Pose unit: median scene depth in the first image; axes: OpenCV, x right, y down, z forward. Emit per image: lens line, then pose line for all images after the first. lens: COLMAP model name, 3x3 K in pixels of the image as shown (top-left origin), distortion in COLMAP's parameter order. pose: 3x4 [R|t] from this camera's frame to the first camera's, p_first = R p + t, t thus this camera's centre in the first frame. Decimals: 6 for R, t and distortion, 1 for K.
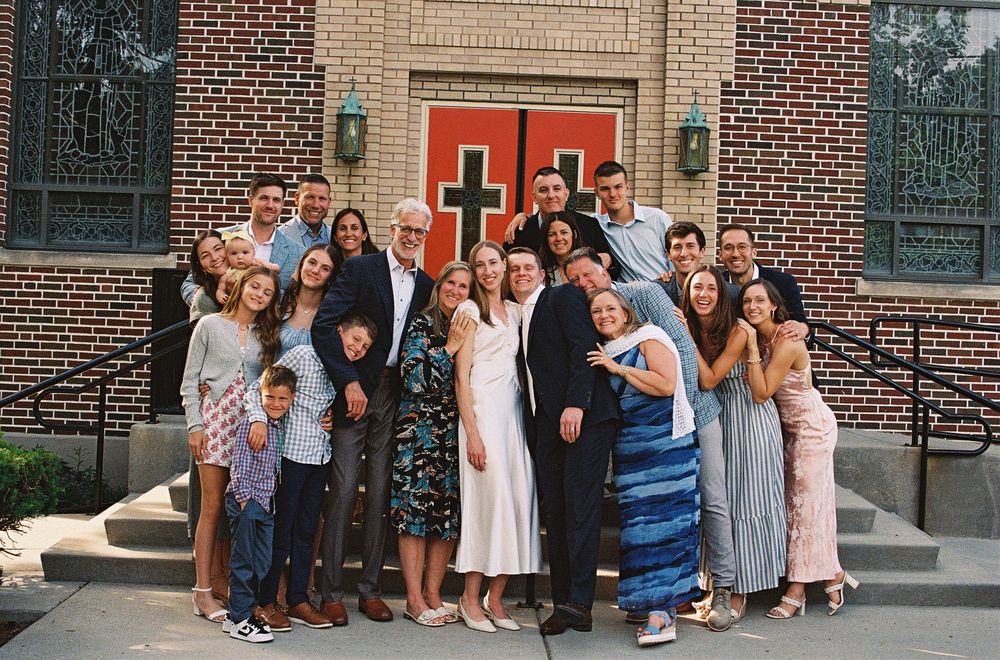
lens RADIAL K [[1485.9, 0, 500.0], [0, 1485.9, 330.0], [0, 0, 1]] dist [-0.183600, 0.320027]
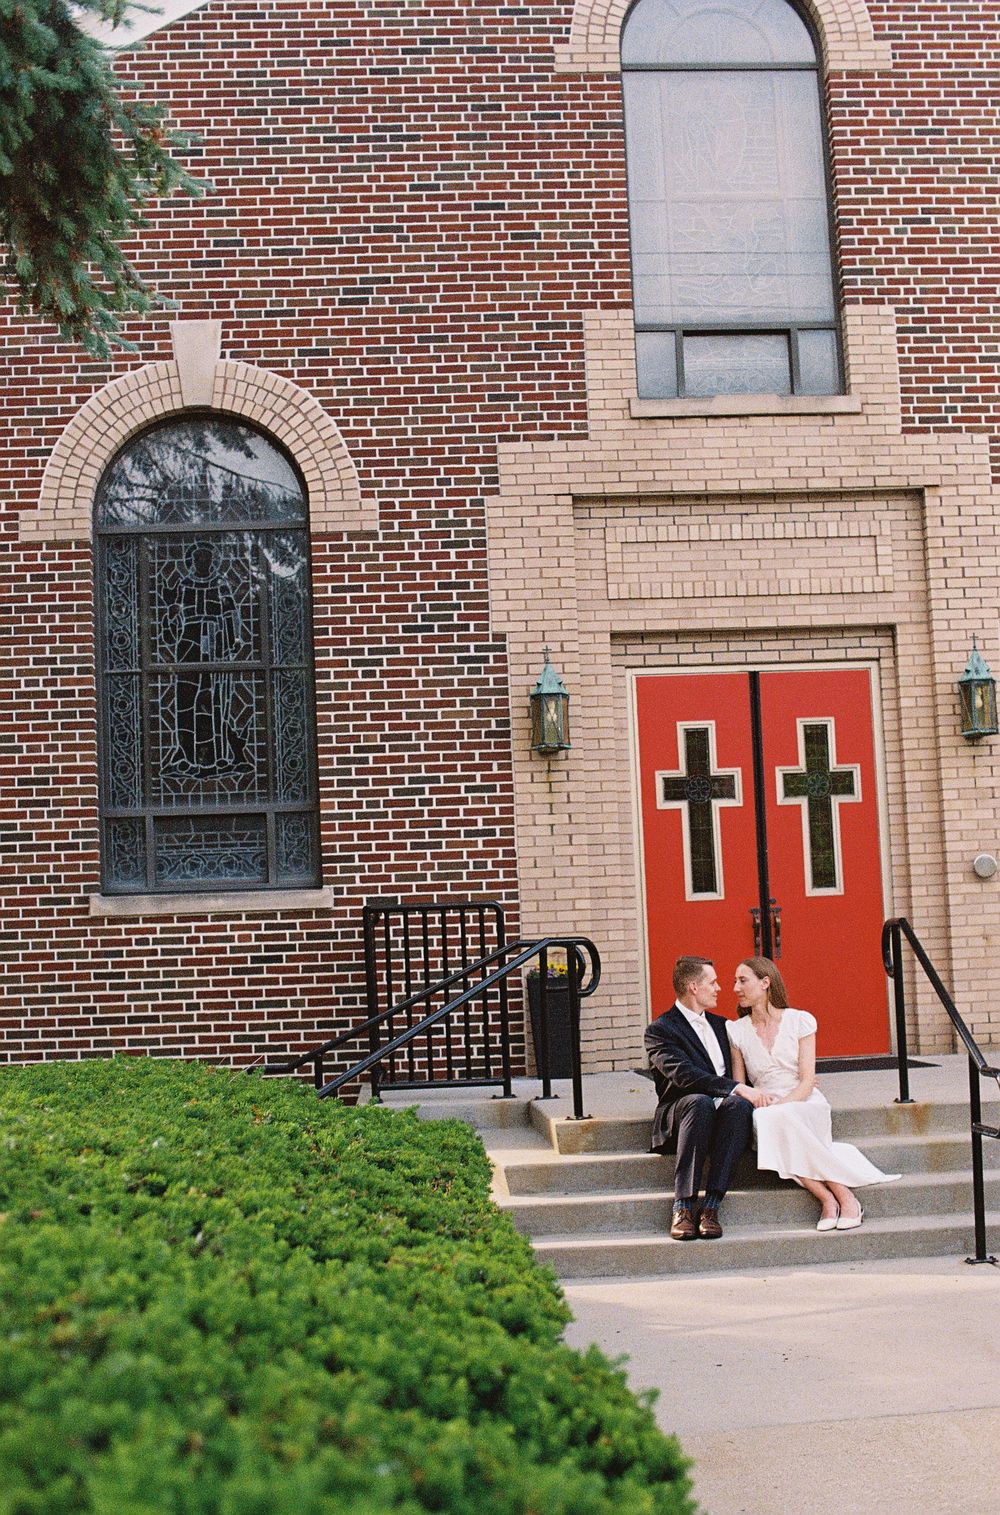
lens RADIAL K [[2251.1, 0, 500.0], [0, 2251.1, 757.5], [0, 0, 1]] dist [-0.183600, 0.320027]
pose [[0.996061, -0.070968, 0.053160, -0.189573], [0.075396, 0.993392, -0.086531, -0.010450], [-0.046668, 0.090199, 0.994830, -0.182994]]
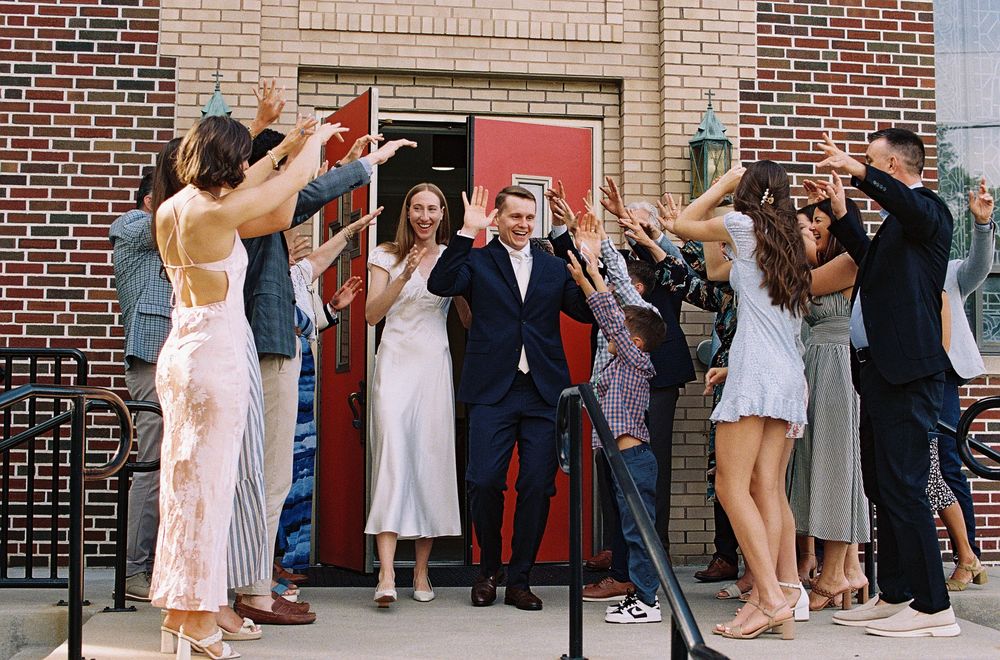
lens RADIAL K [[1485.9, 0, 500.0], [0, 1485.9, 330.0], [0, 0, 1]] dist [-0.183600, 0.320027]
pose [[0.992062, -0.019498, 0.124228, -0.056194], [0.029355, 0.996519, -0.078021, 0.004025], [-0.122274, 0.081048, 0.989182, 0.319045]]
